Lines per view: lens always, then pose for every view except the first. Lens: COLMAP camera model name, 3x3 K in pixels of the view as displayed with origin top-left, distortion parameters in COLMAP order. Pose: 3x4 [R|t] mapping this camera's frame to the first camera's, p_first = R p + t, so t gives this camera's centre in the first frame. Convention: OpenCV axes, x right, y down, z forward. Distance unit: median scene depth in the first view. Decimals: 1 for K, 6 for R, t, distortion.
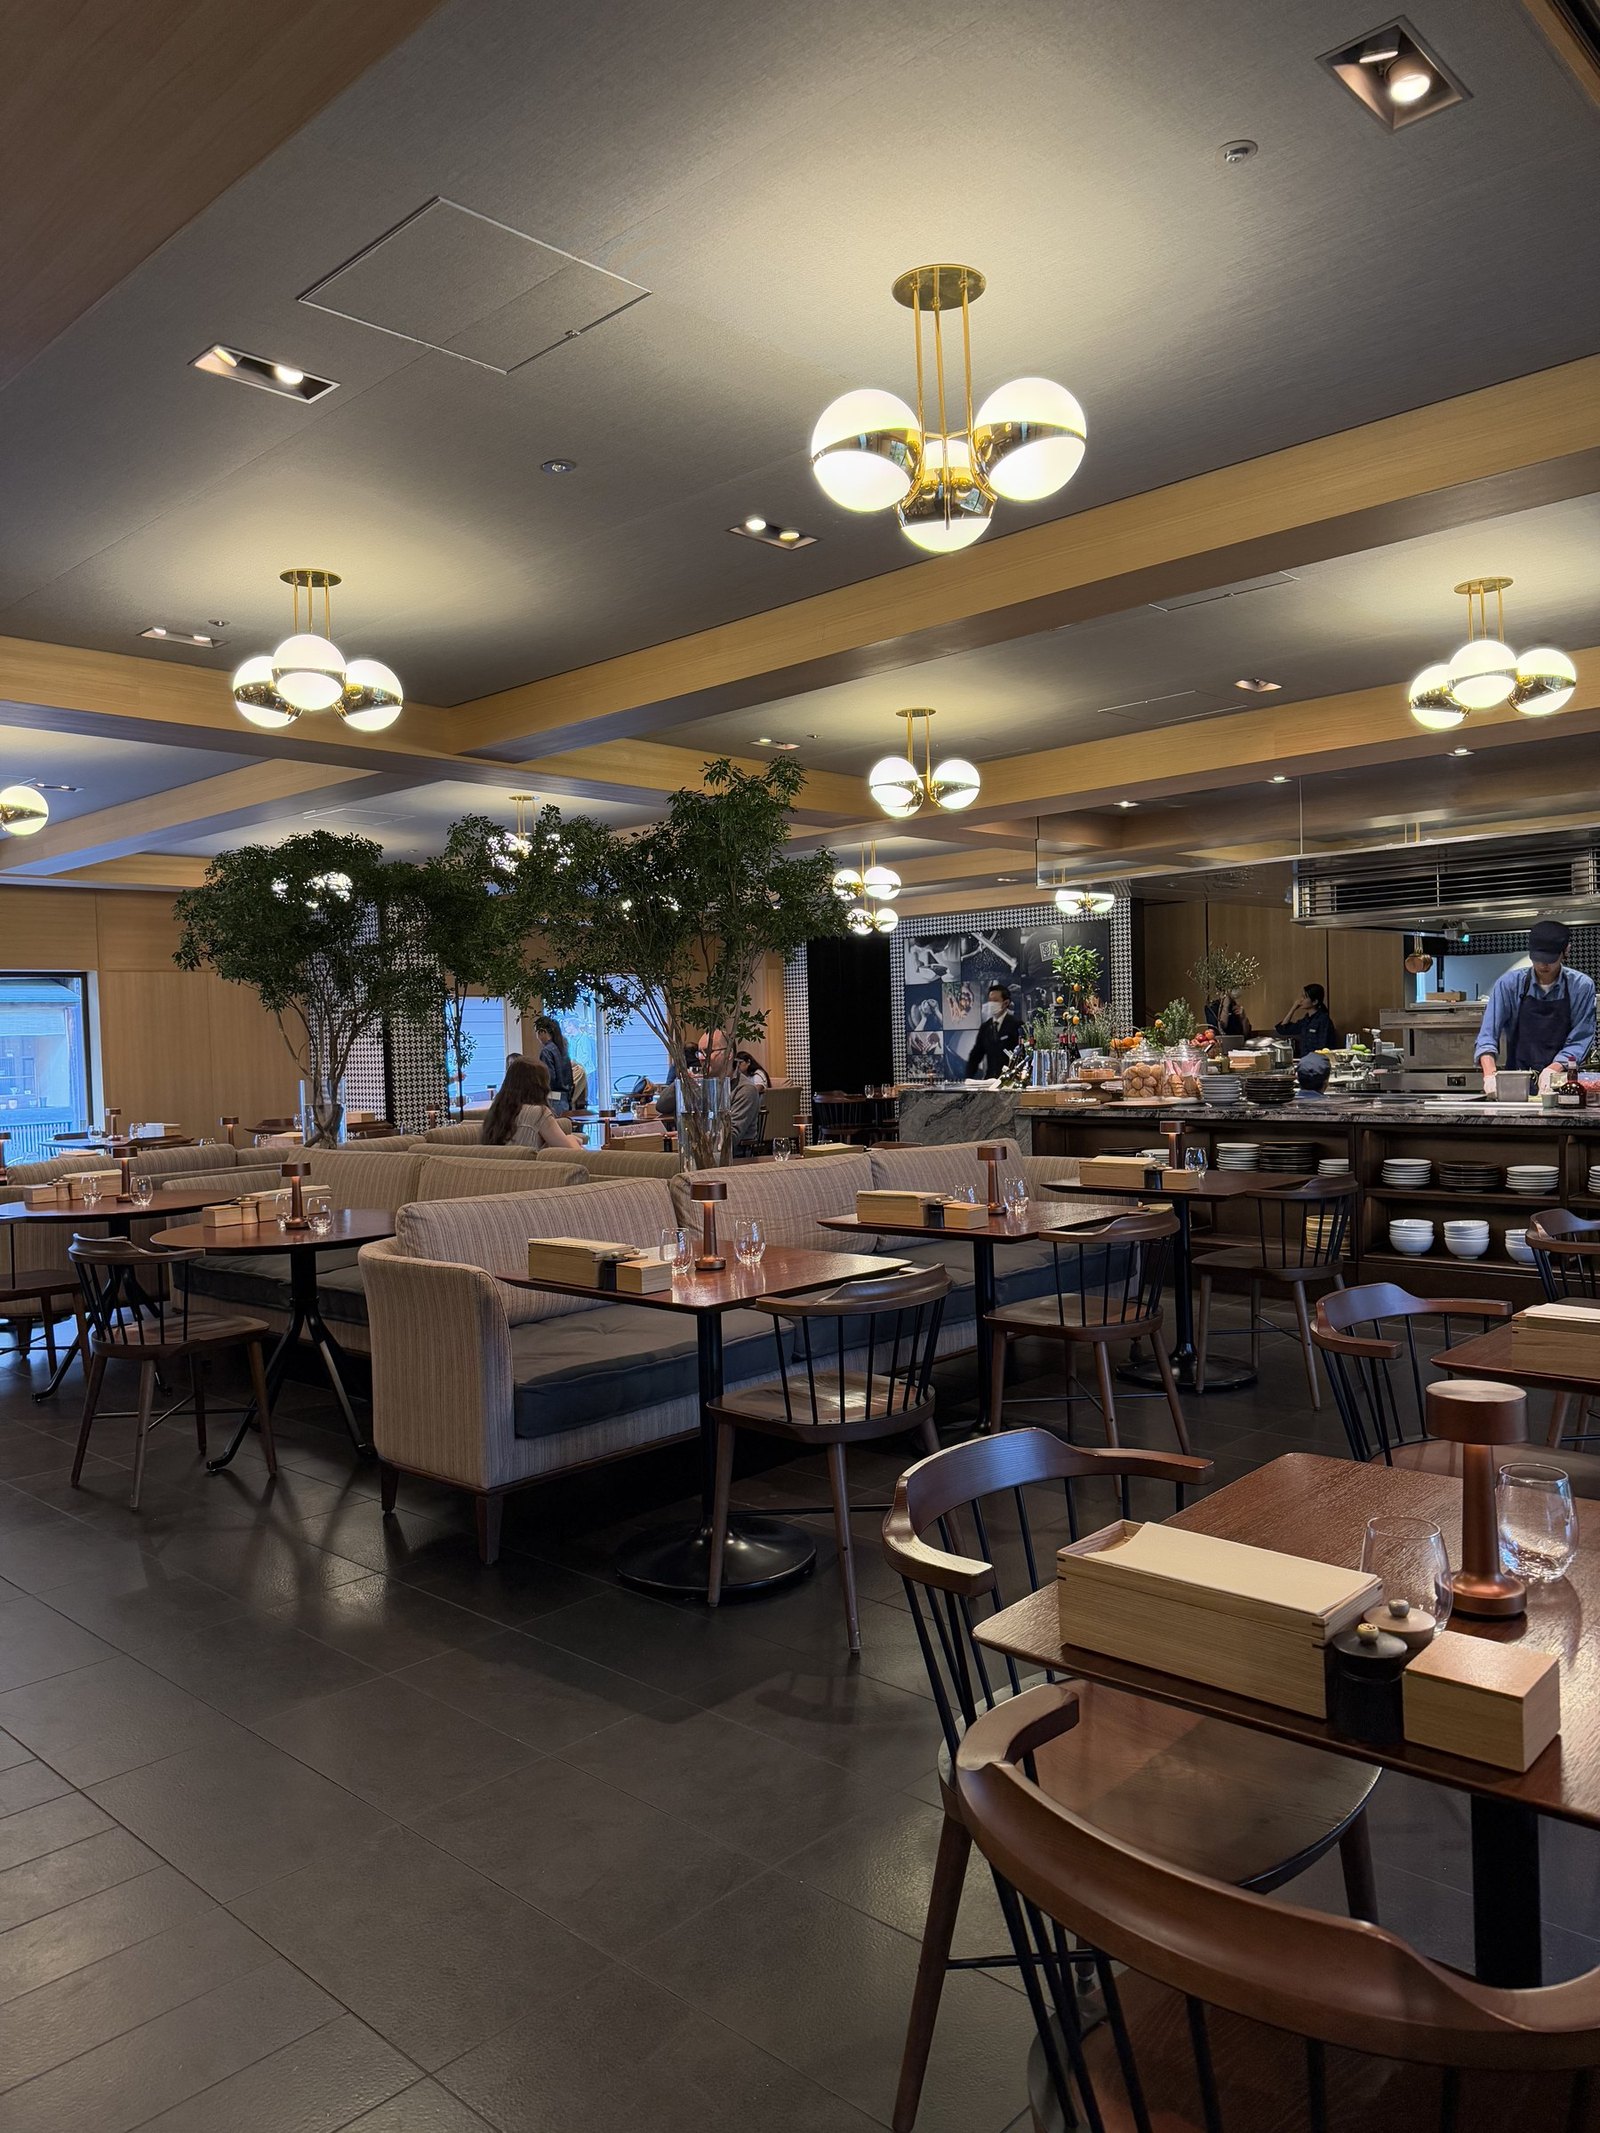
lens RADIAL K [[1492.0, 0, 793.1], [0, 1492.0, 1073.1], [0, 0, 1]] dist [0.118536, -0.145171]
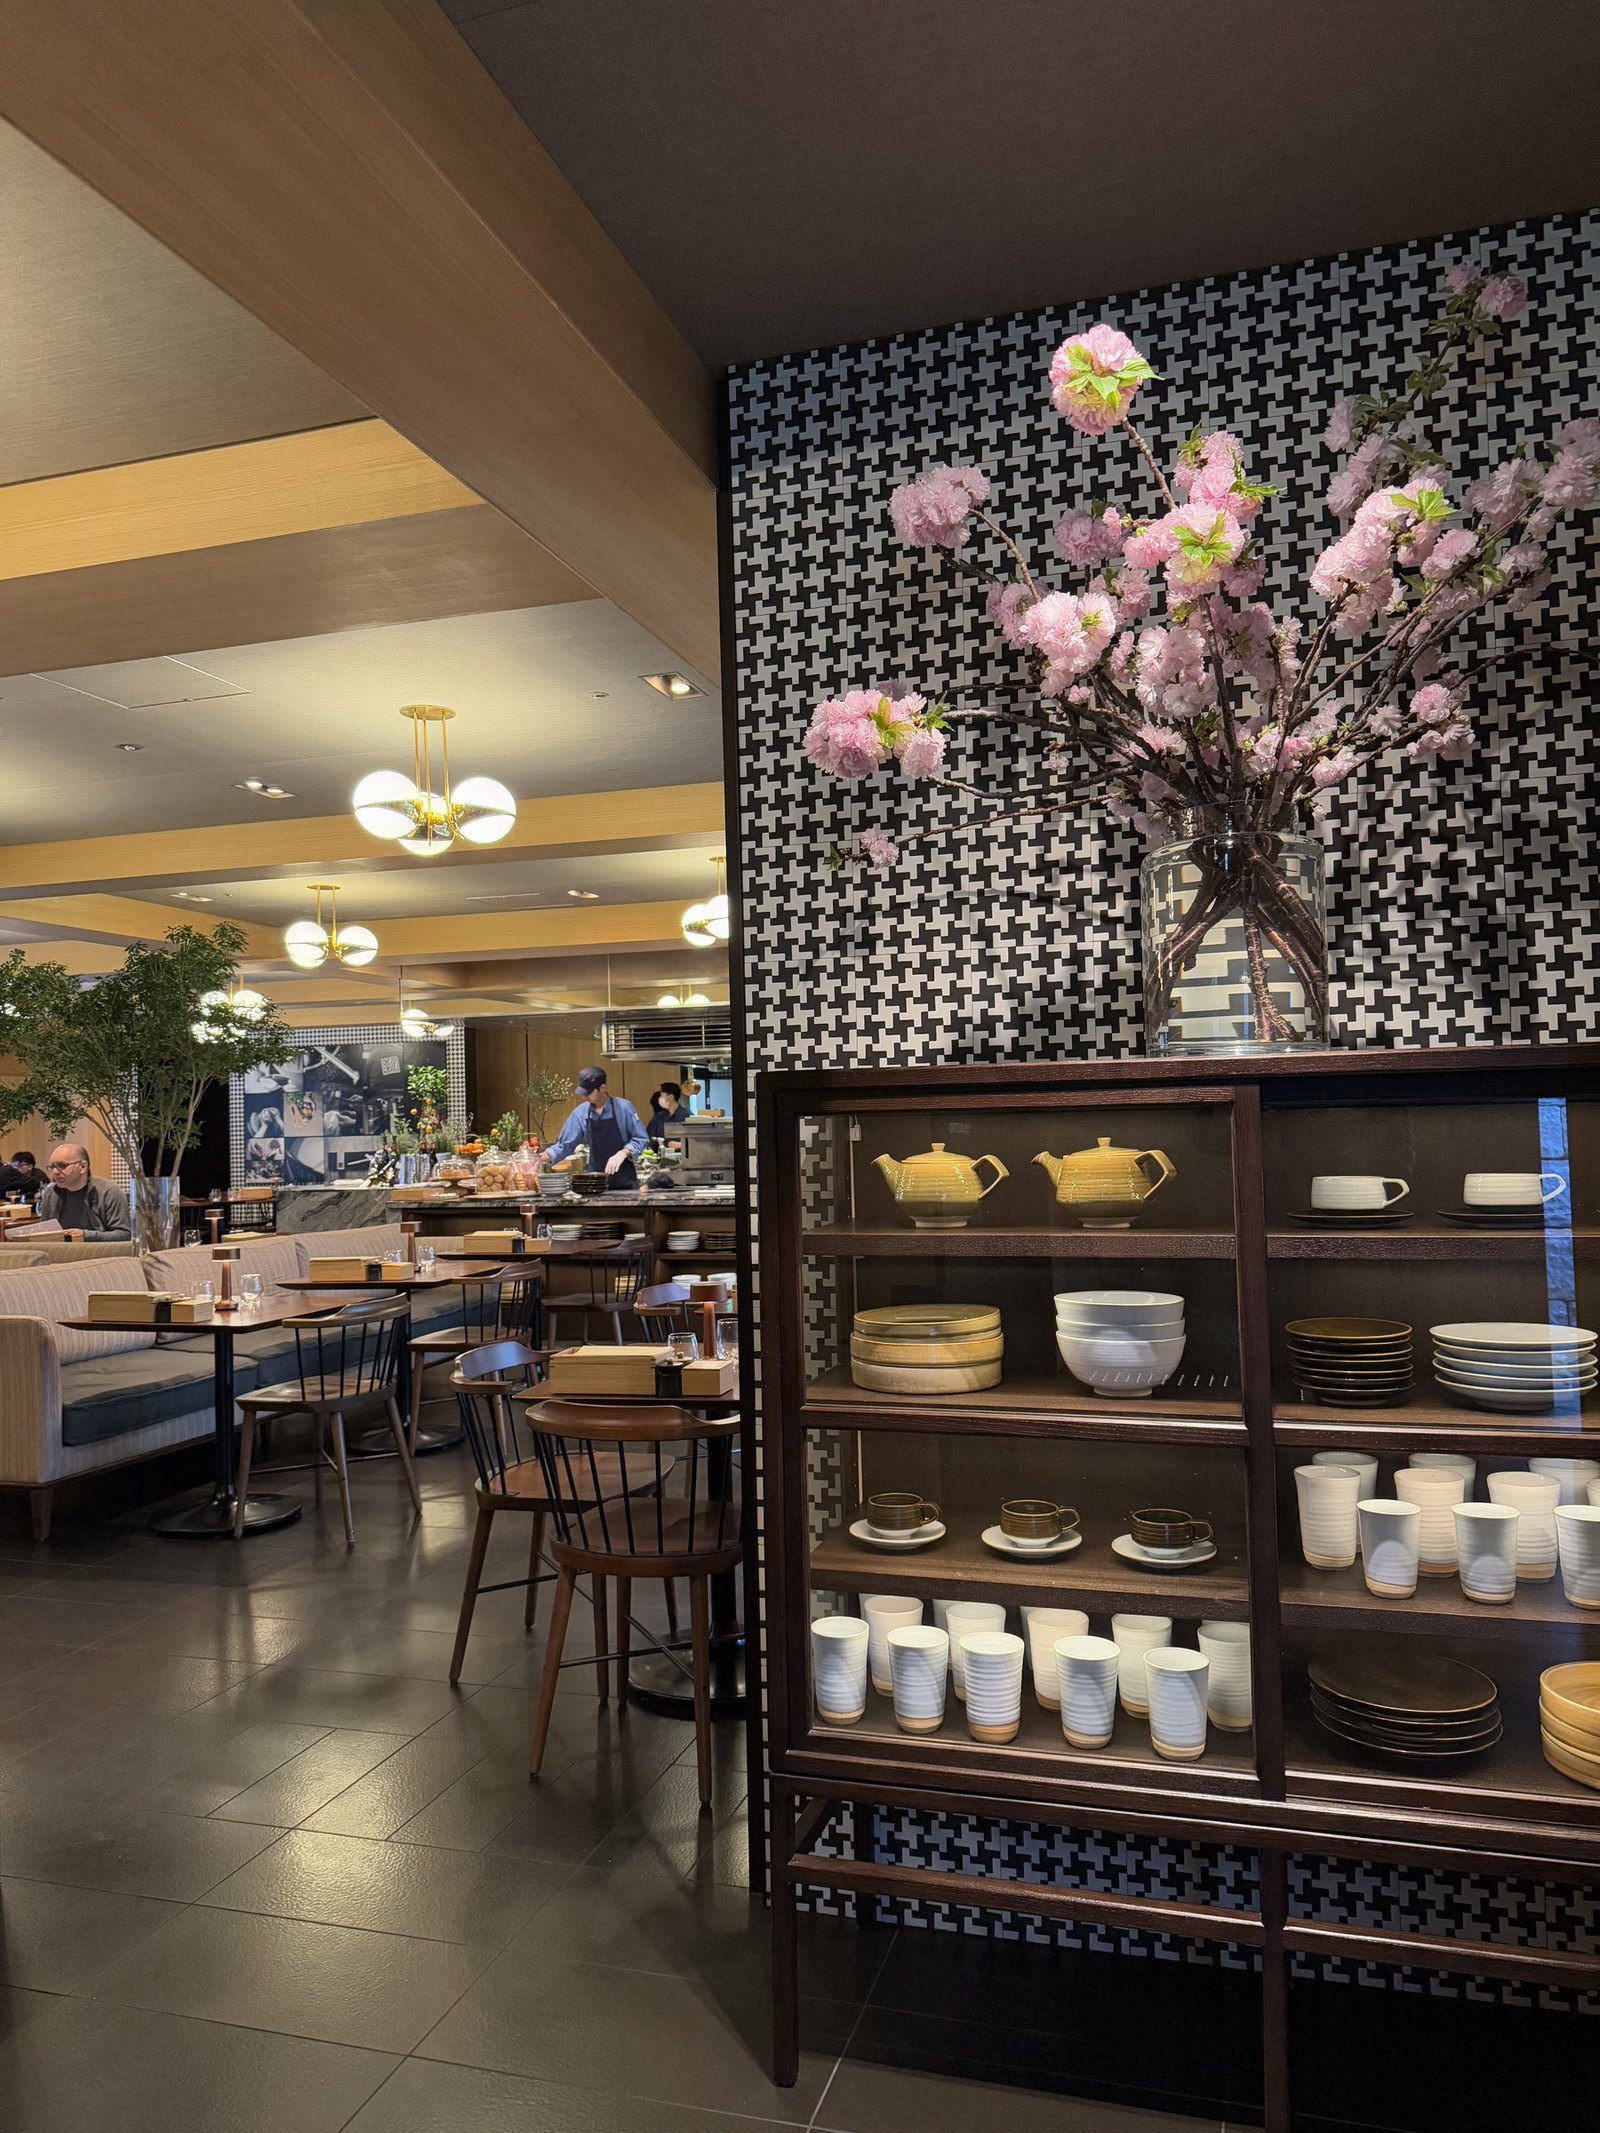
lens RADIAL K [[1492.0, 0, 793.1], [0, 1492.0, 1073.1], [0, 0, 1]] dist [0.118536, -0.145171]
pose [[0.897161, 0.022775, 0.441117, -0.093253], [0.008422, 0.997606, -0.068638, 0.004972], [-0.441624, 0.065294, 0.894821, -0.232028]]
